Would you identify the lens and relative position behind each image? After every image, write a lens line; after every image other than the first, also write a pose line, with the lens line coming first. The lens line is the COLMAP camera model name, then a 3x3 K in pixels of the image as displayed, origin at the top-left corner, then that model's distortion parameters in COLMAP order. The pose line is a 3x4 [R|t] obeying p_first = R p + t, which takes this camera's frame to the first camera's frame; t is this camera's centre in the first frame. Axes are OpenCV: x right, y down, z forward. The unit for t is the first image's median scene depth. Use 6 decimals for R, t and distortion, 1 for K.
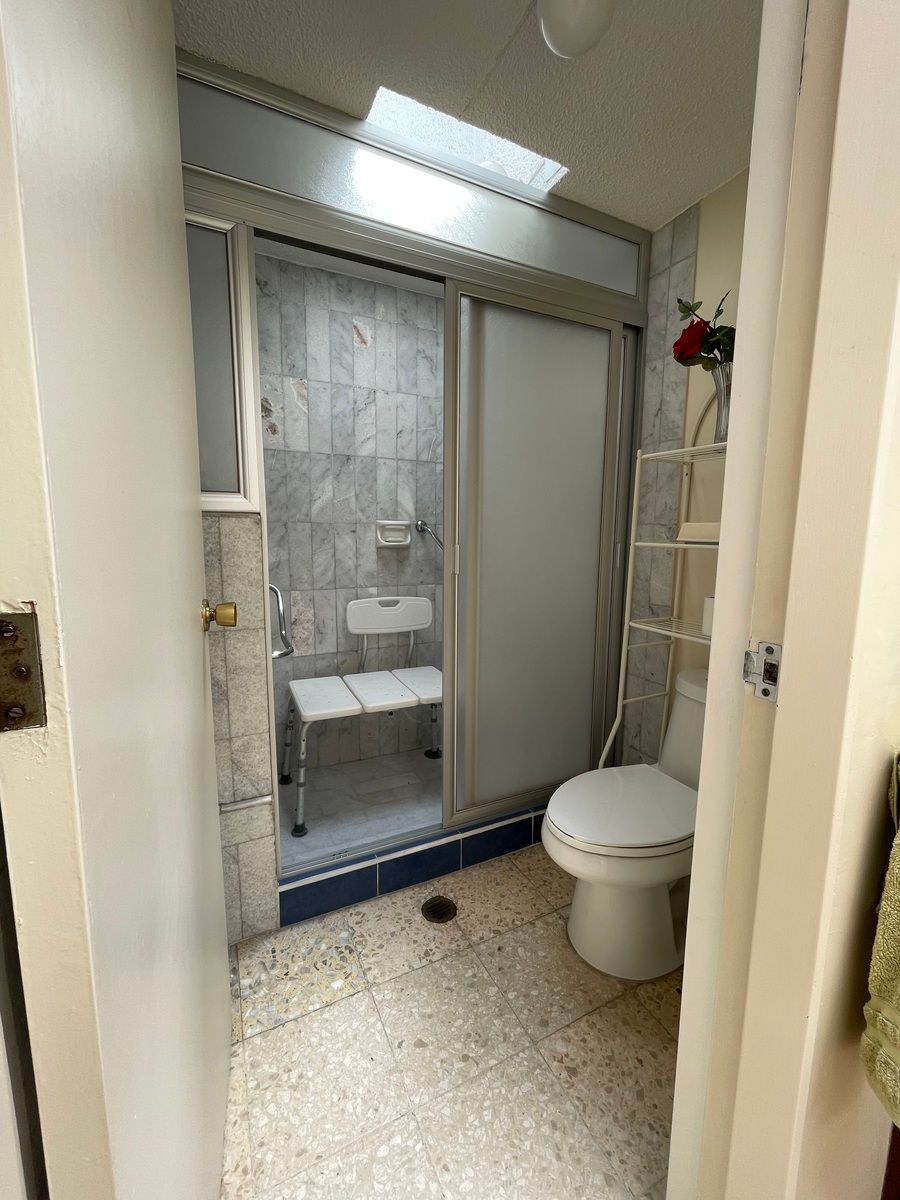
lens RADIAL K [[485.5, 0, 453.2], [0, 485.5, 596.1], [0, 0, 1]] dist [-0.011975, 0.004724]
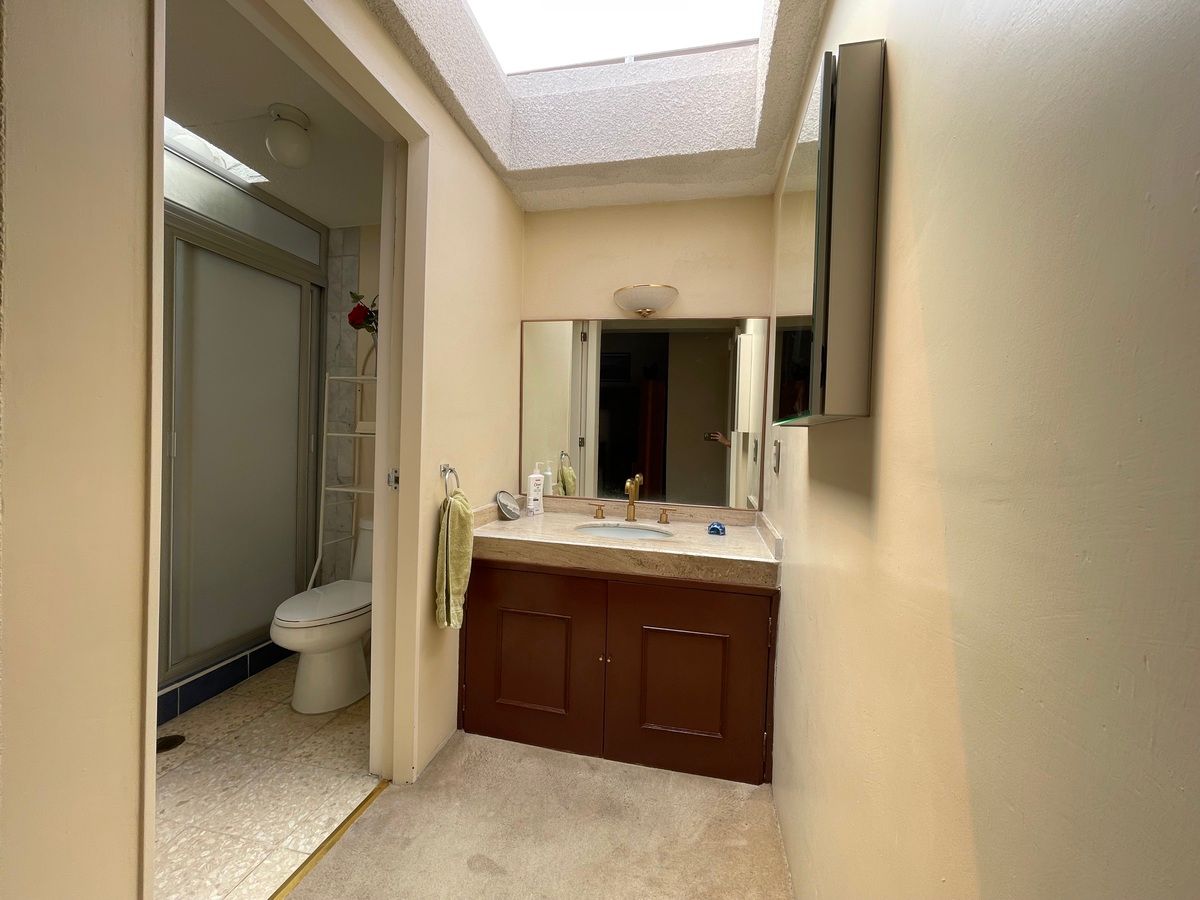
lens RADIAL K [[485.5, 0, 596.5], [0, 485.5, 447.5], [0, 0, 1]] dist [-0.011975, 0.004724]
pose [[0.621255, -0.003981, 0.783598, -0.280096], [0.077685, 0.995374, -0.056534, 0.082905], [-0.779748, 0.095996, 0.618690, -0.571933]]
